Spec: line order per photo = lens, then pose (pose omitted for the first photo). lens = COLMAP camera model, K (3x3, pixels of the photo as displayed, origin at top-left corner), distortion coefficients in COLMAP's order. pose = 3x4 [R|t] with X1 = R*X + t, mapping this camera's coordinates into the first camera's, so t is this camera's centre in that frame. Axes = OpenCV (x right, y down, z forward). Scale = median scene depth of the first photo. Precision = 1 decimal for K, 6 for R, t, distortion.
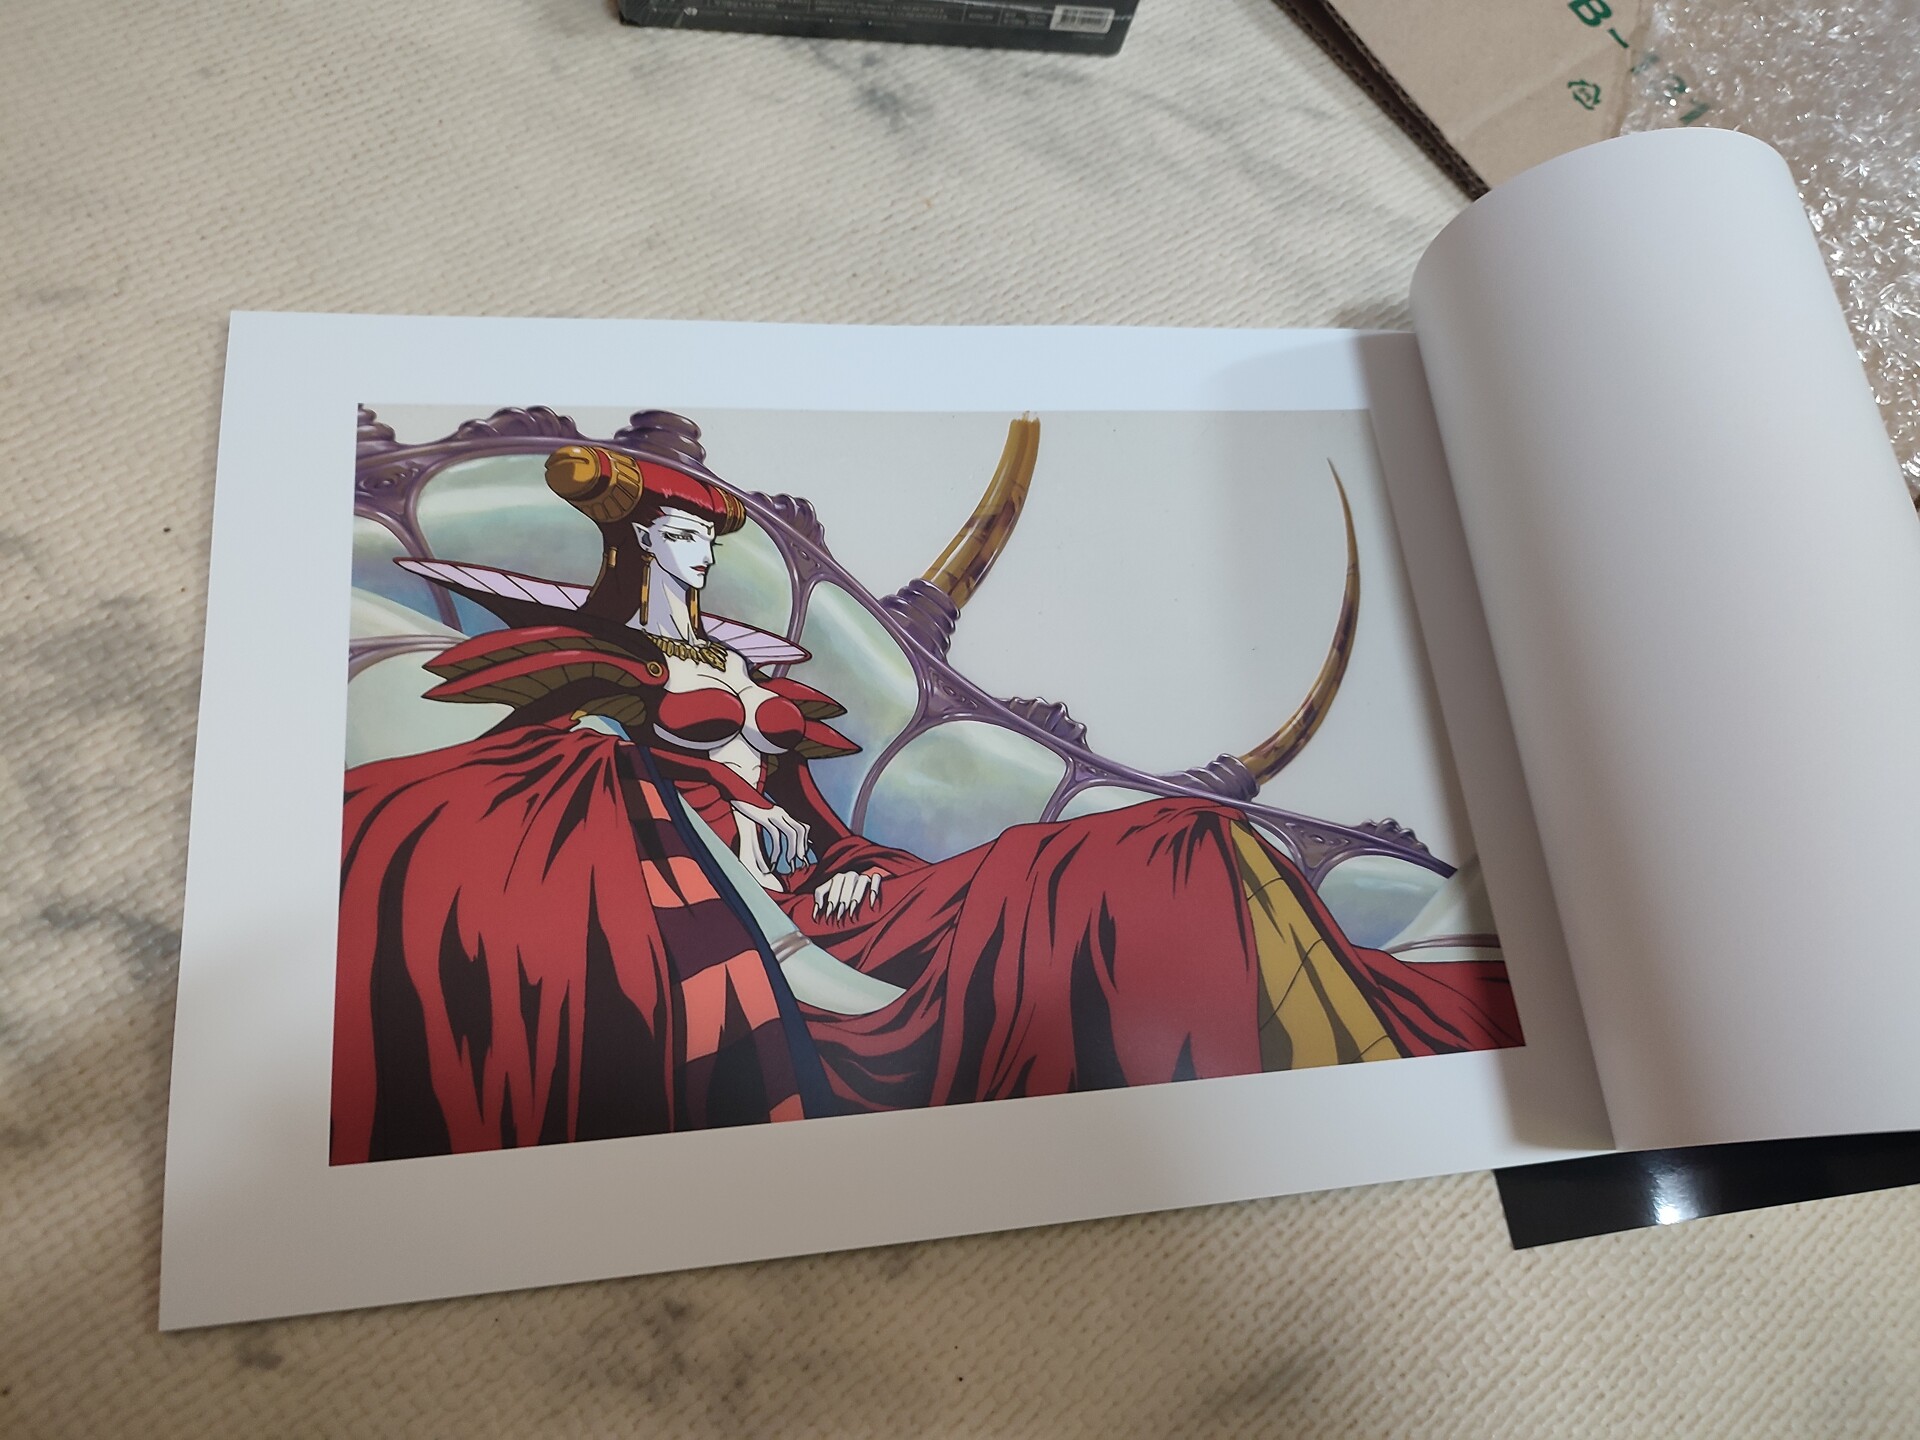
lens RADIAL K [[1367.2, 0, 949.7], [0, 1367.2, 715.9], [0, 0, 1]] dist [-0.005082, -0.008650]
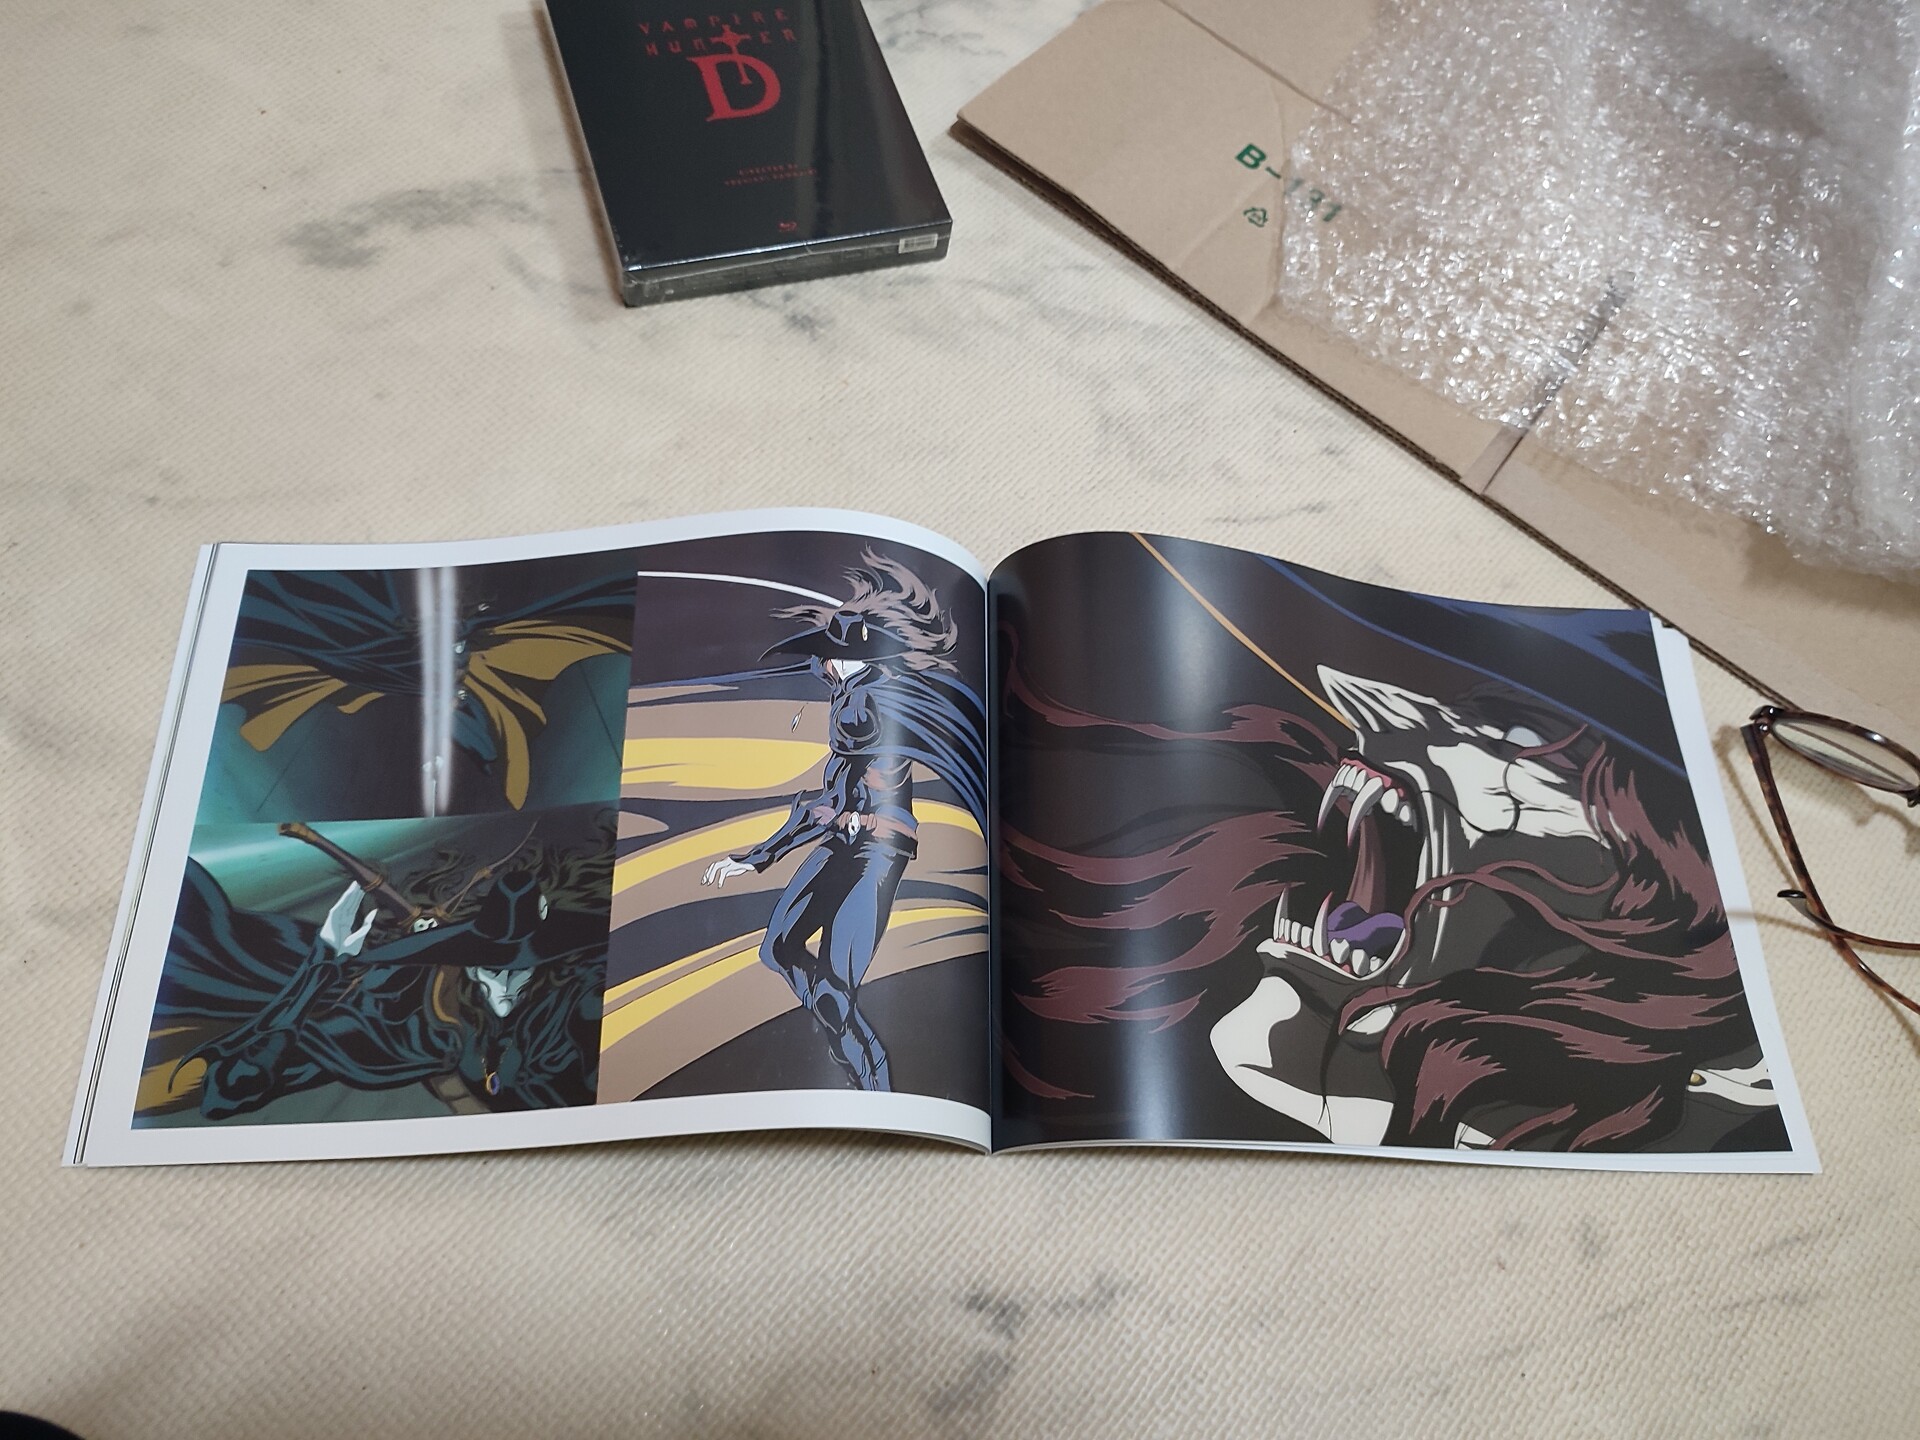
lens RADIAL K [[1367.2, 0, 949.7], [0, 1367.2, 715.9], [0, 0, 1]] dist [-0.005082, -0.008650]
pose [[0.978583, -0.203357, 0.031958, -0.025267], [0.204441, 0.978240, -0.035368, 0.070177], [-0.024070, 0.041144, 0.998863, -0.511741]]
